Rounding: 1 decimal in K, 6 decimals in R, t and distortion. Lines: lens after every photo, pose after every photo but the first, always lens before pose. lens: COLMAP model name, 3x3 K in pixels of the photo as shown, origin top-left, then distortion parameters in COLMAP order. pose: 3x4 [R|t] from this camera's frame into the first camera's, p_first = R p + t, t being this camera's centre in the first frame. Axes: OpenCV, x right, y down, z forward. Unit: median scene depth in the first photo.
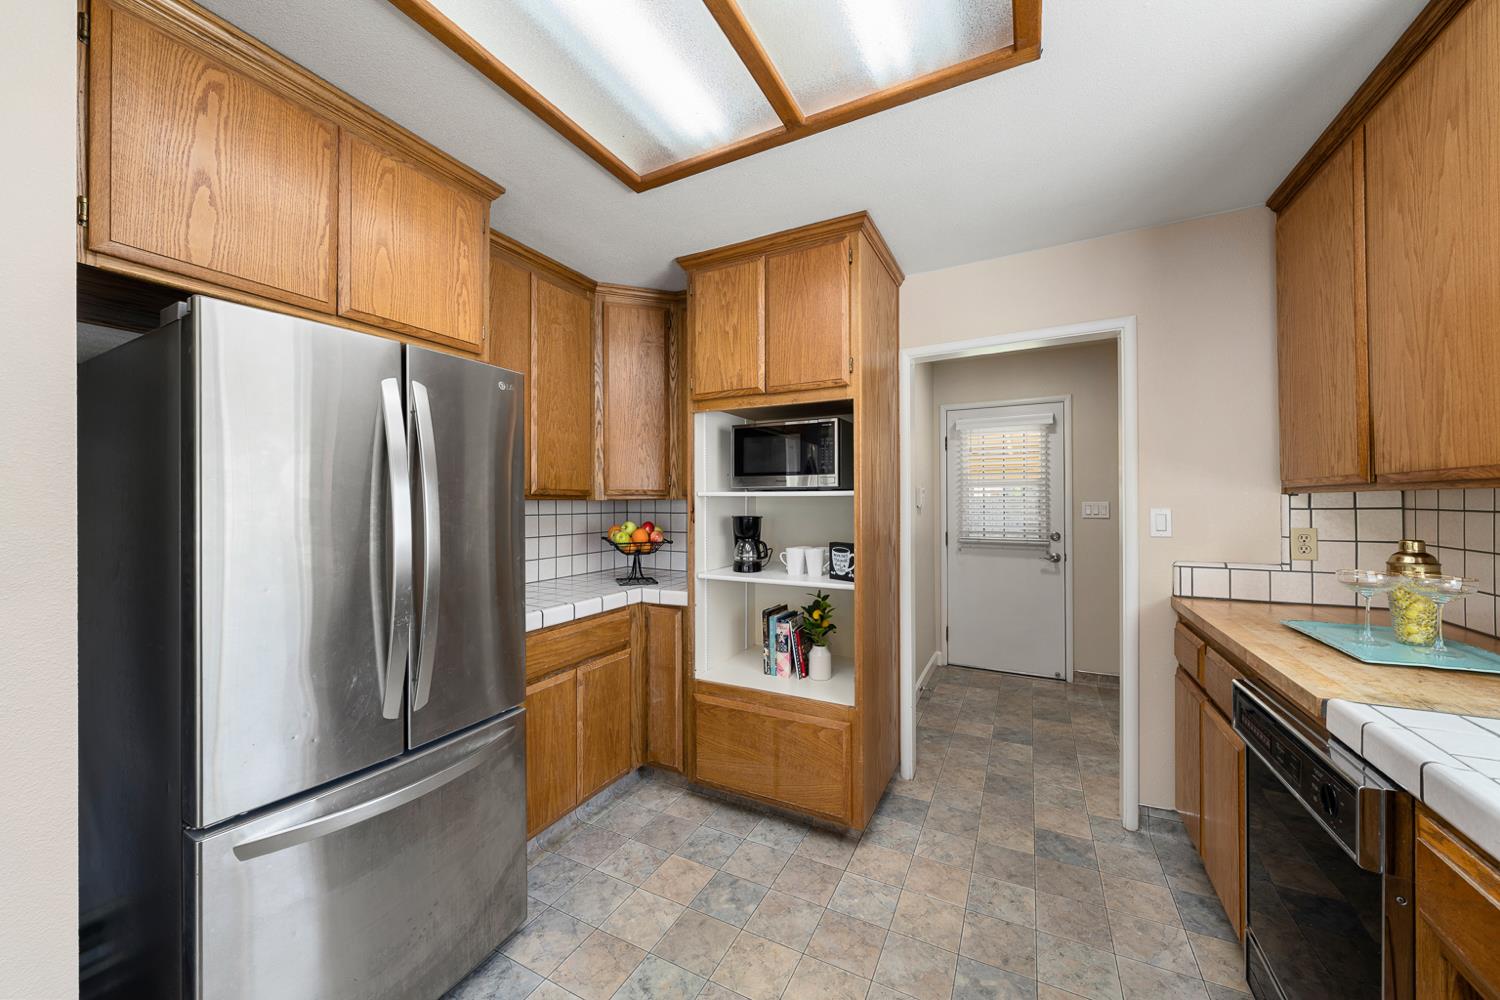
lens RADIAL K [[541.9, 0, 750.0], [0, 541.9, 500.0], [0, 0, 1]] dist [0.000641, -0.000254]
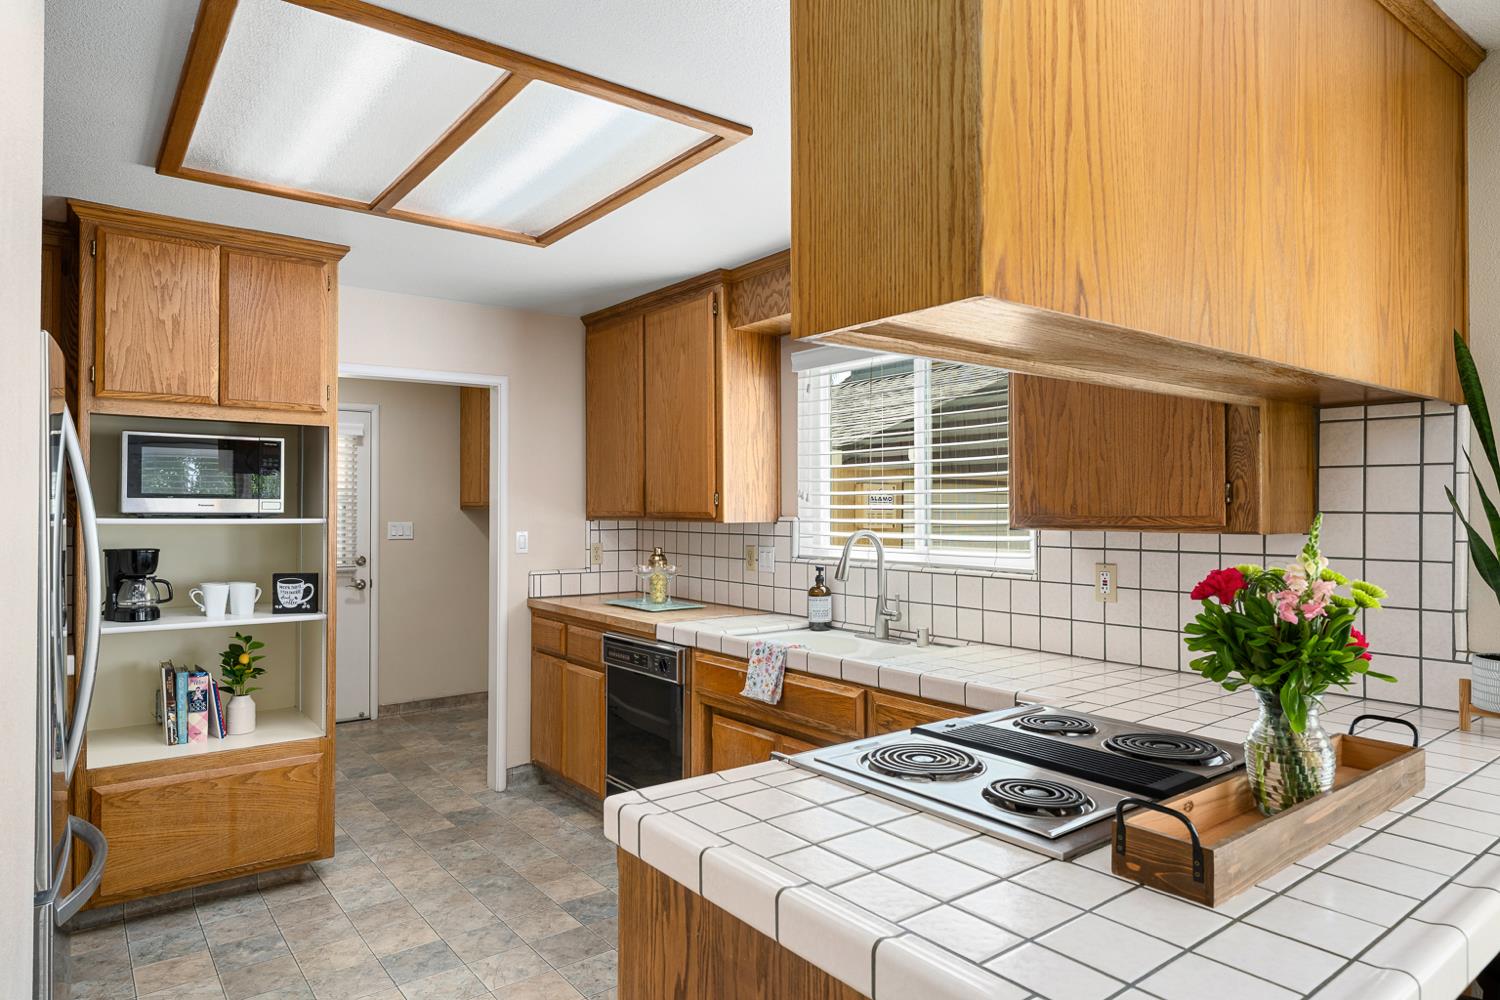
lens RADIAL K [[893.6, 0, 753.3], [0, 893.6, 503.3], [0, 0, 1]] dist [0.002291, 0.000827]
pose [[0.418430, 0.011556, 0.908176, -0.909220], [-0.006995, 0.999930, -0.009500, -0.032799], [-0.908222, -0.002377, 0.418482, -0.372027]]
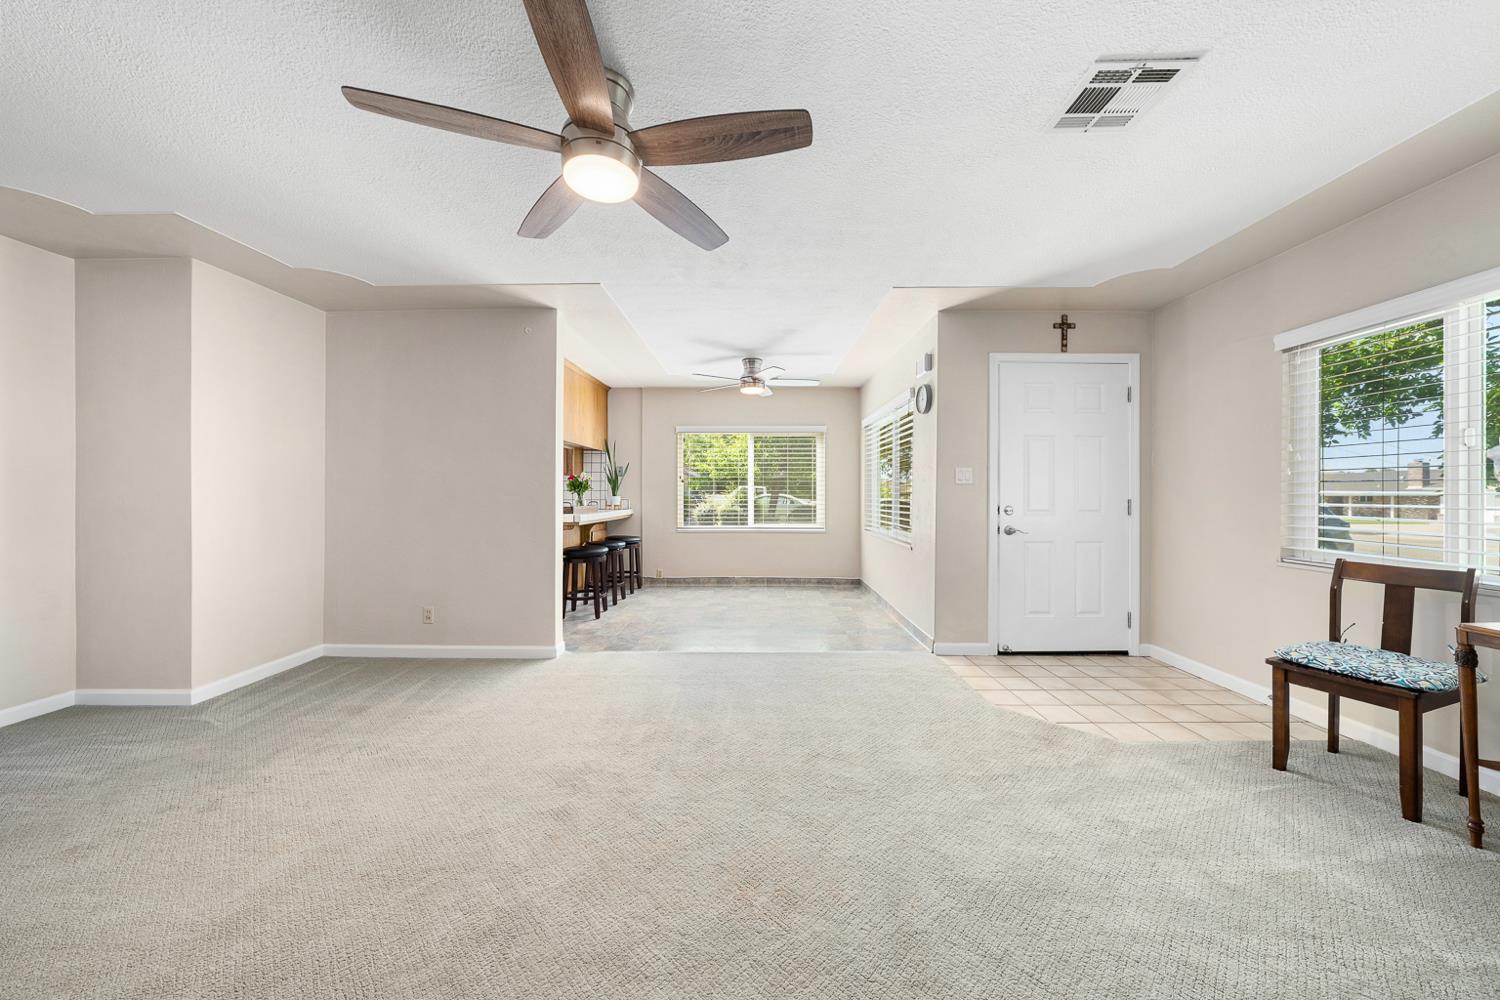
lens RADIAL K [[509.6, 0, 750.0], [0, 509.6, 500.0], [0, 0, 1]] dist [-0.000002, -0.000048]
pose [[-0.444659, -0.002875, 0.895695, -2.618988], [-0.002458, 0.999995, 0.001990, 0.108513], [-0.895696, -0.001317, -0.444664, -0.109410]]
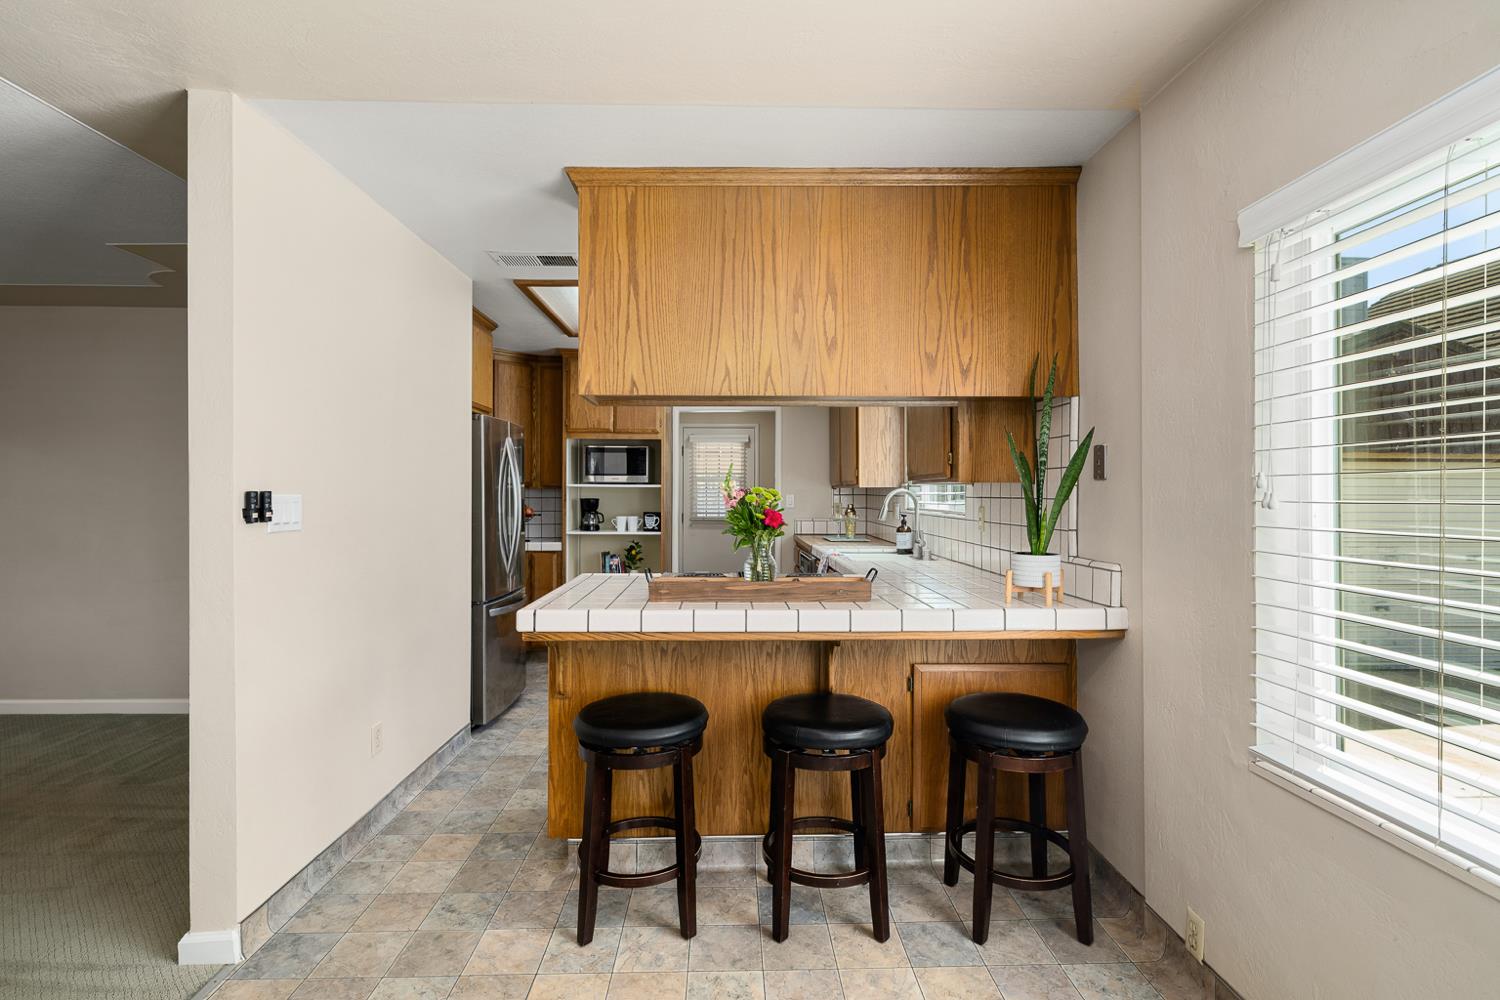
lens RADIAL K [[709.7, 0, 748.3], [0, 709.7, 496.5], [0, 0, 1]] dist [-0.001946, -0.000087]
pose [[0.869278, 0.004705, 0.494301, -0.778519], [-0.008490, 0.999949, 0.005412, 0.008503], [-0.494251, -0.008901, 0.869274, -1.361929]]
